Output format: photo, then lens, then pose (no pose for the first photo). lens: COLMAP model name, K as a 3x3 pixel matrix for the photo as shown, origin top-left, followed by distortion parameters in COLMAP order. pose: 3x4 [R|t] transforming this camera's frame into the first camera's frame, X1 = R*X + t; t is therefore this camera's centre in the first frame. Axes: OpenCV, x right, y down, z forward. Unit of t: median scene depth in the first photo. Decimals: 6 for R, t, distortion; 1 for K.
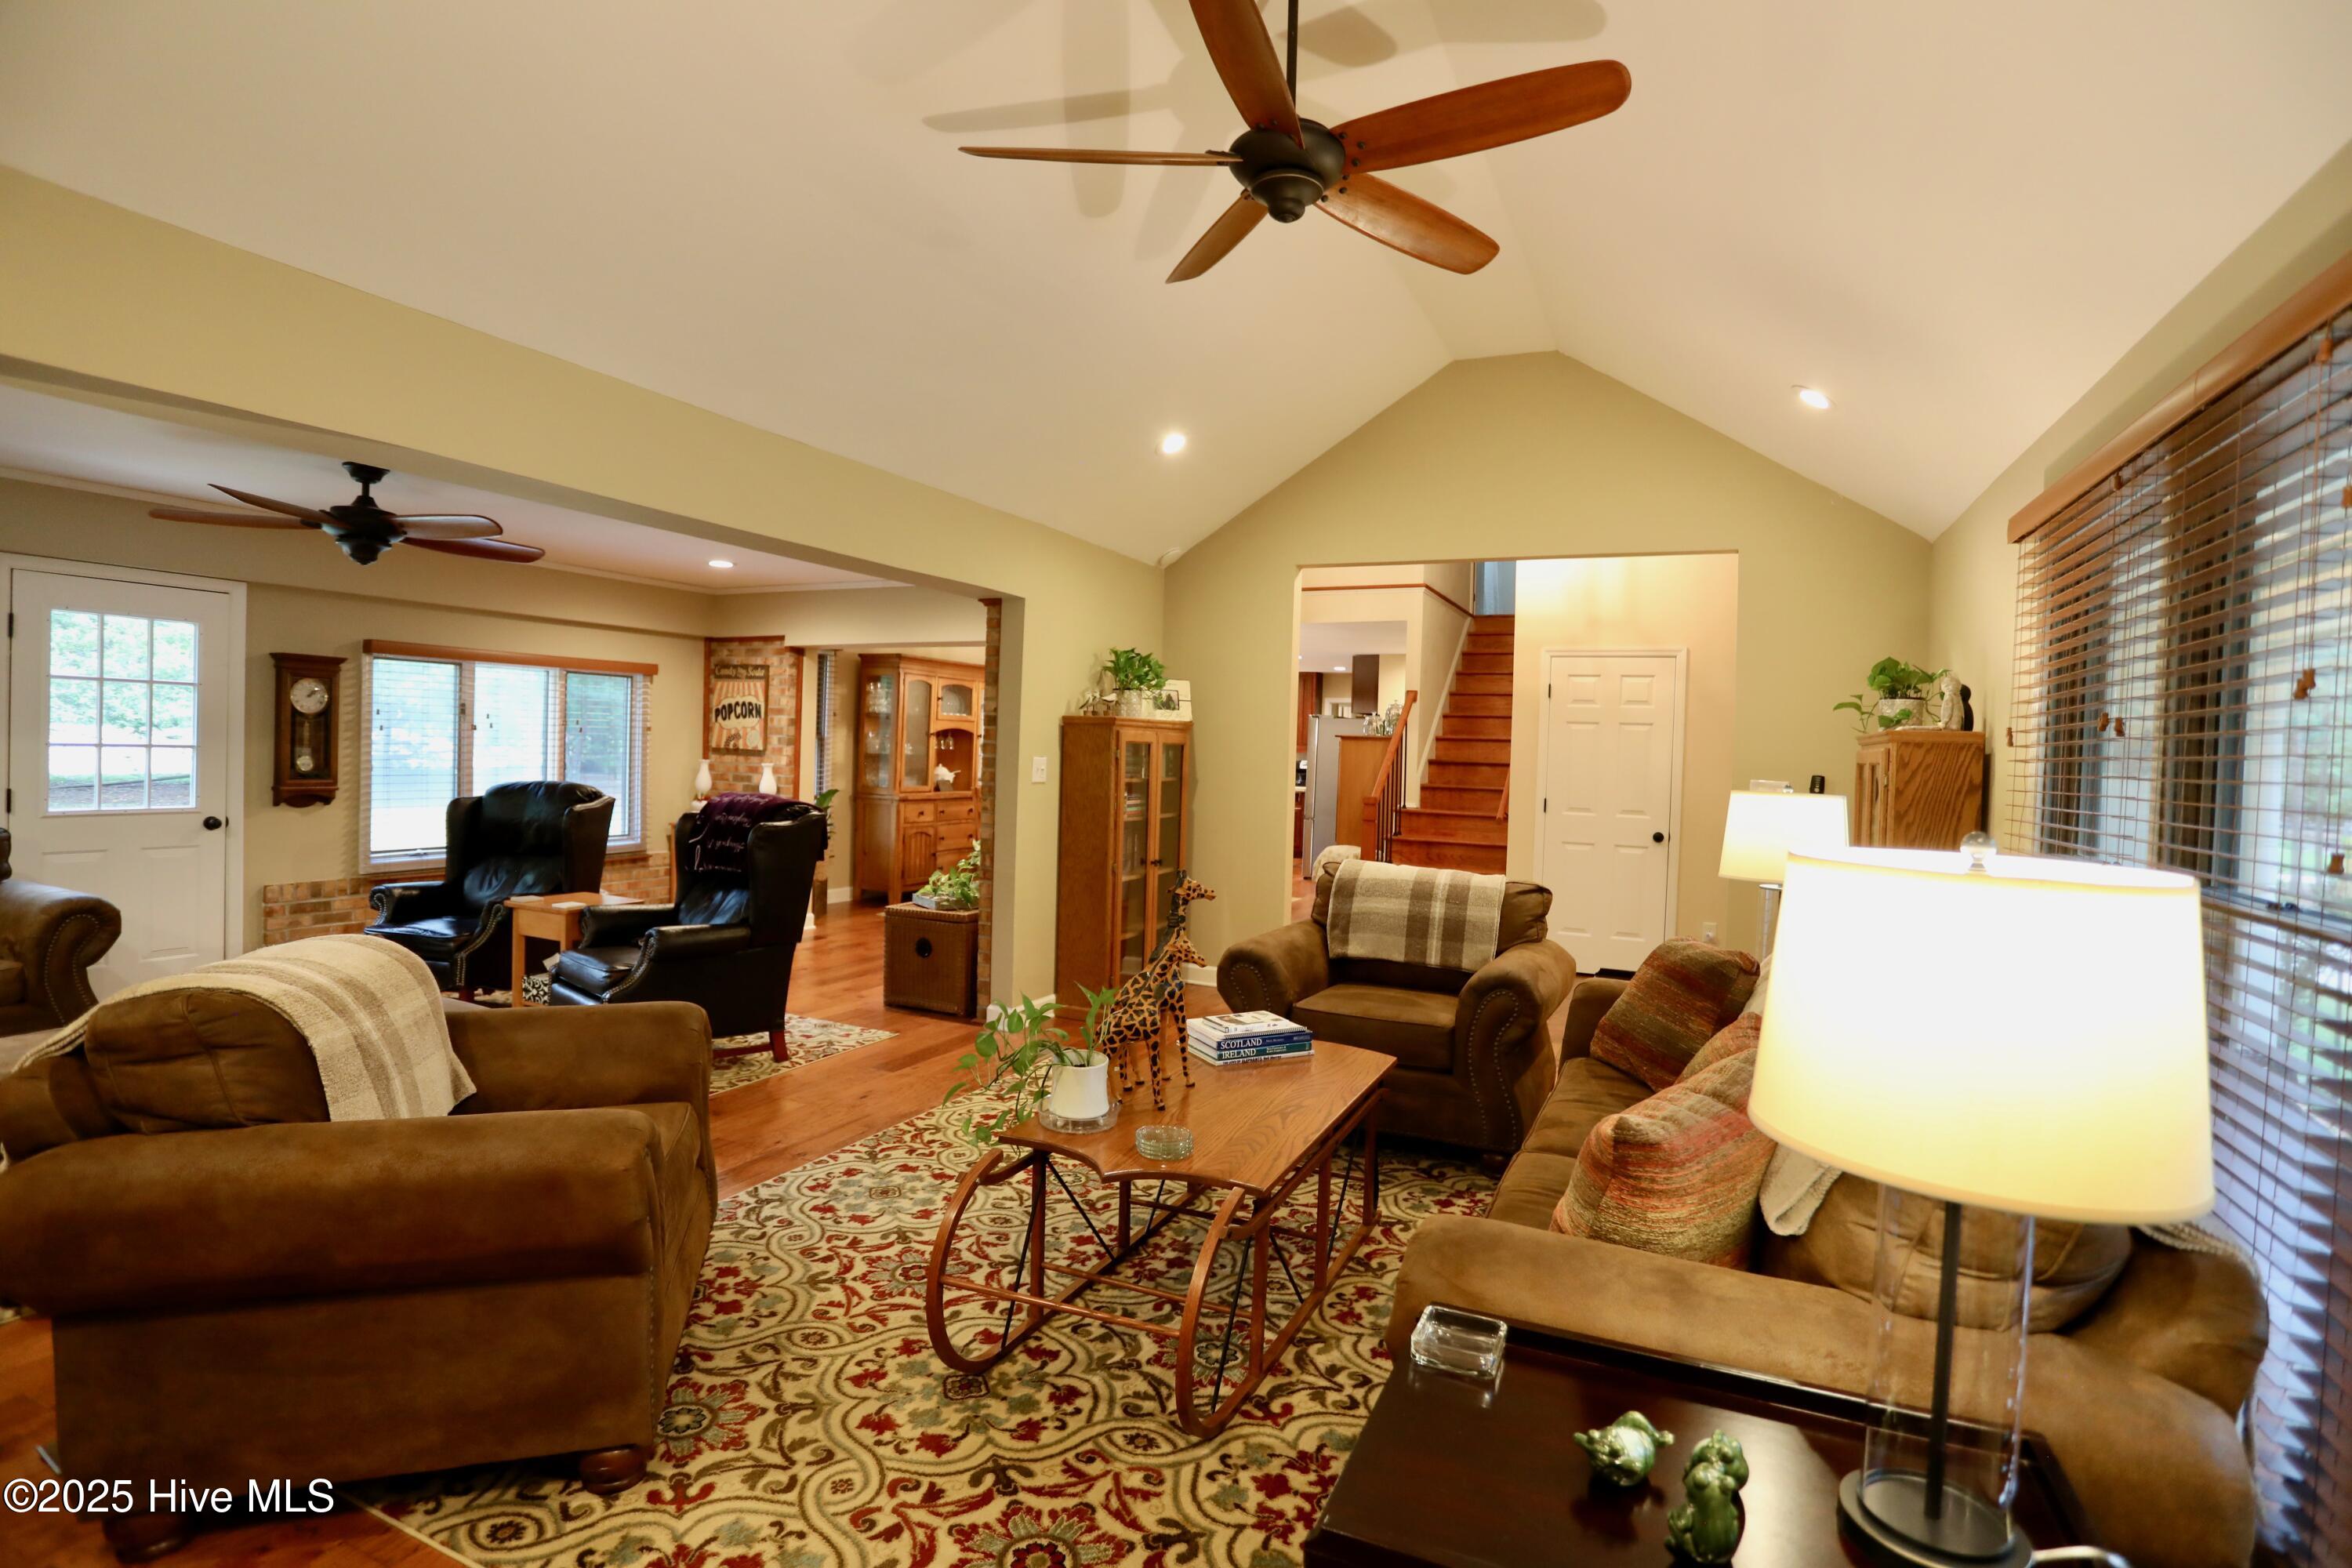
lens RADIAL K [[1140.3, 0, 1182.6], [0, 1140.3, 770.2], [0, 0, 1]] dist [-0.063795, 0.024520]
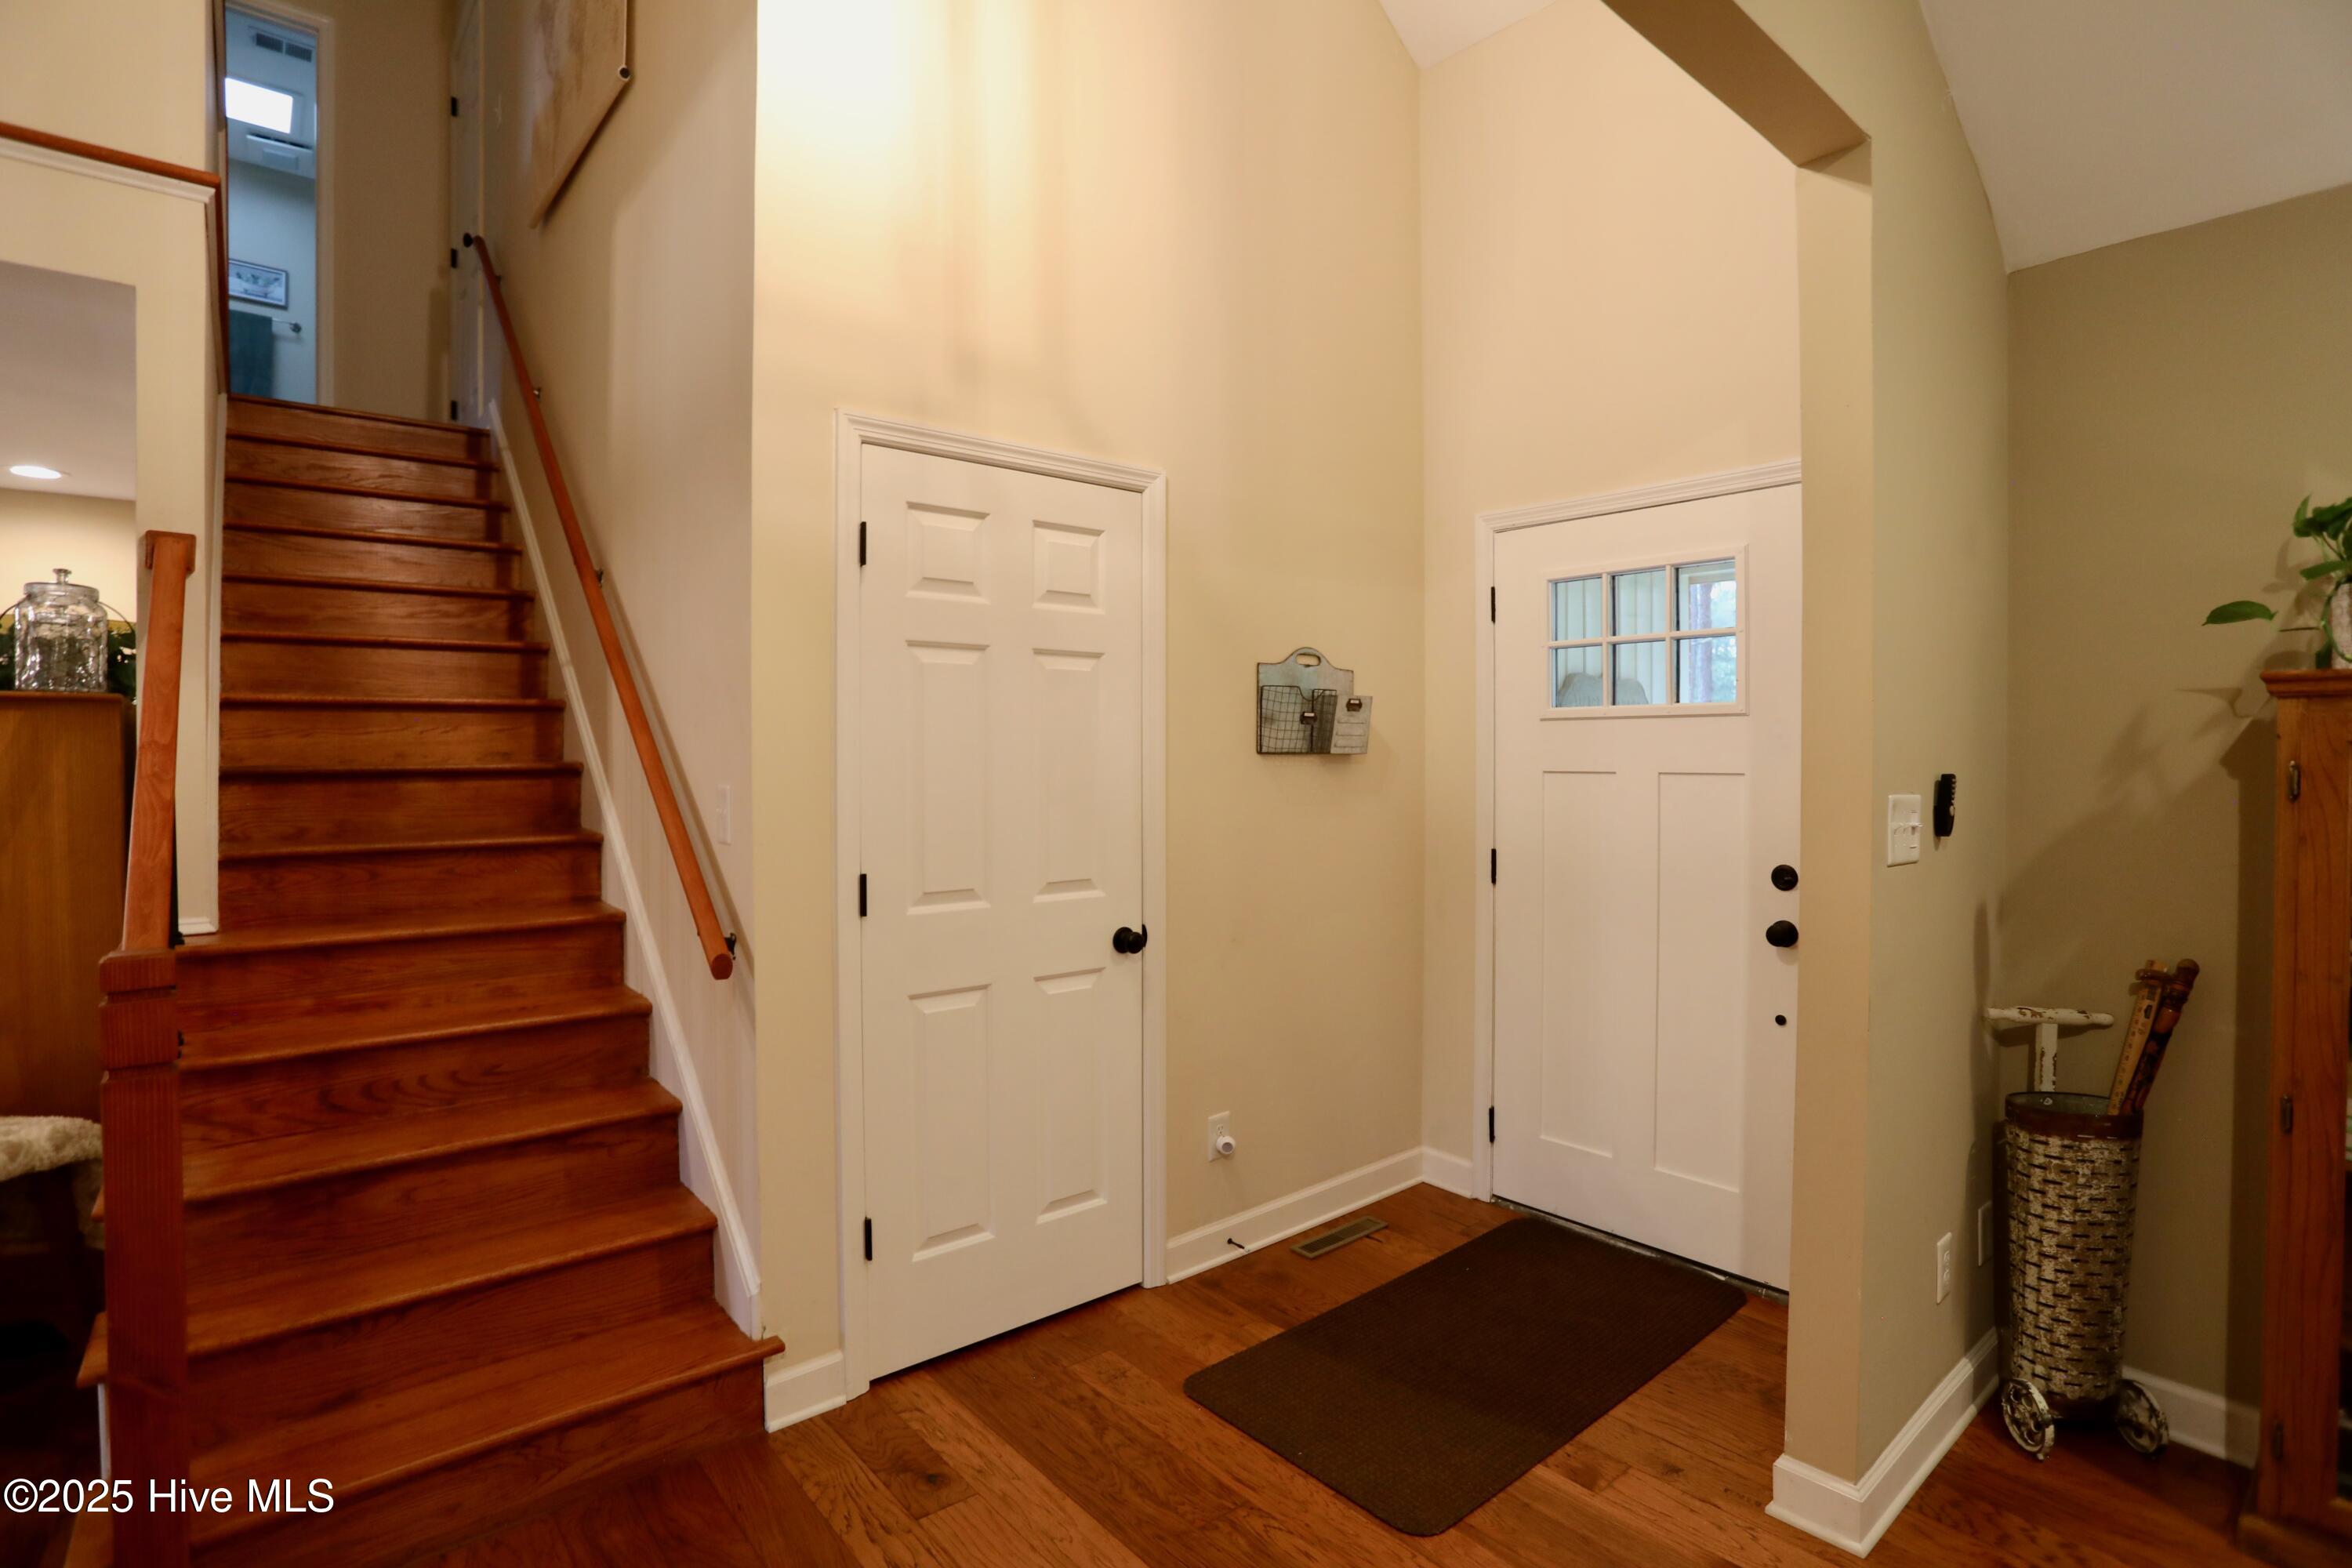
lens RADIAL K [[1140.3, 0, 1182.6], [0, 1140.3, 770.2], [0, 0, 1]] dist [-0.063795, 0.024520]
pose [[0.417162, -0.041625, 0.907879, 0.056141], [0.030760, 0.999025, 0.031670, -0.010812], [-0.908312, 0.014715, 0.418035, 0.681555]]
